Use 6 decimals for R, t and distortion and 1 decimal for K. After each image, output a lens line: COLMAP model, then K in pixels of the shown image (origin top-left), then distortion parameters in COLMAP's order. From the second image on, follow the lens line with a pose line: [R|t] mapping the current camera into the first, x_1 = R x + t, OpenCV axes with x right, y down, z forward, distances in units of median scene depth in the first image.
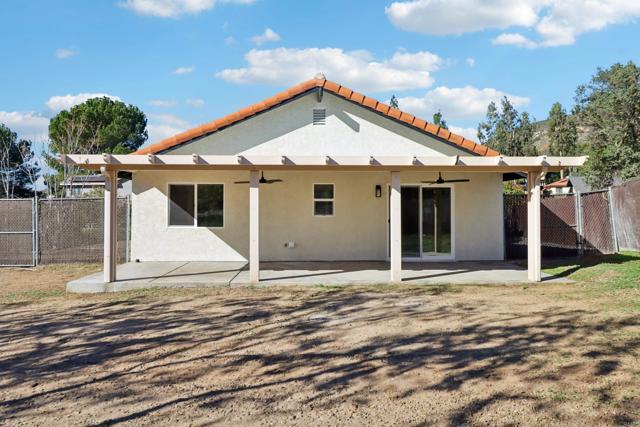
lens RADIAL K [[510.2, 0, 321.5], [0, 510.2, 197.2], [0, 0, 1]] dist [0.013289, 0.001886]
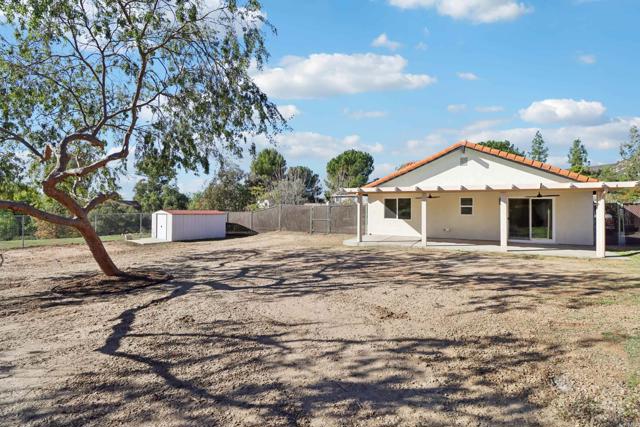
lens RADIAL K [[300.9, 0, 324.2], [0, 300.9, 202.2], [0, 0, 1]] dist [0.001299, -0.016343]
pose [[0.881742, -0.001190, -0.471730, 0.084570], [0.002449, 0.999995, 0.002055, -0.017565], [0.471725, -0.002968, 0.881741, -0.264560]]
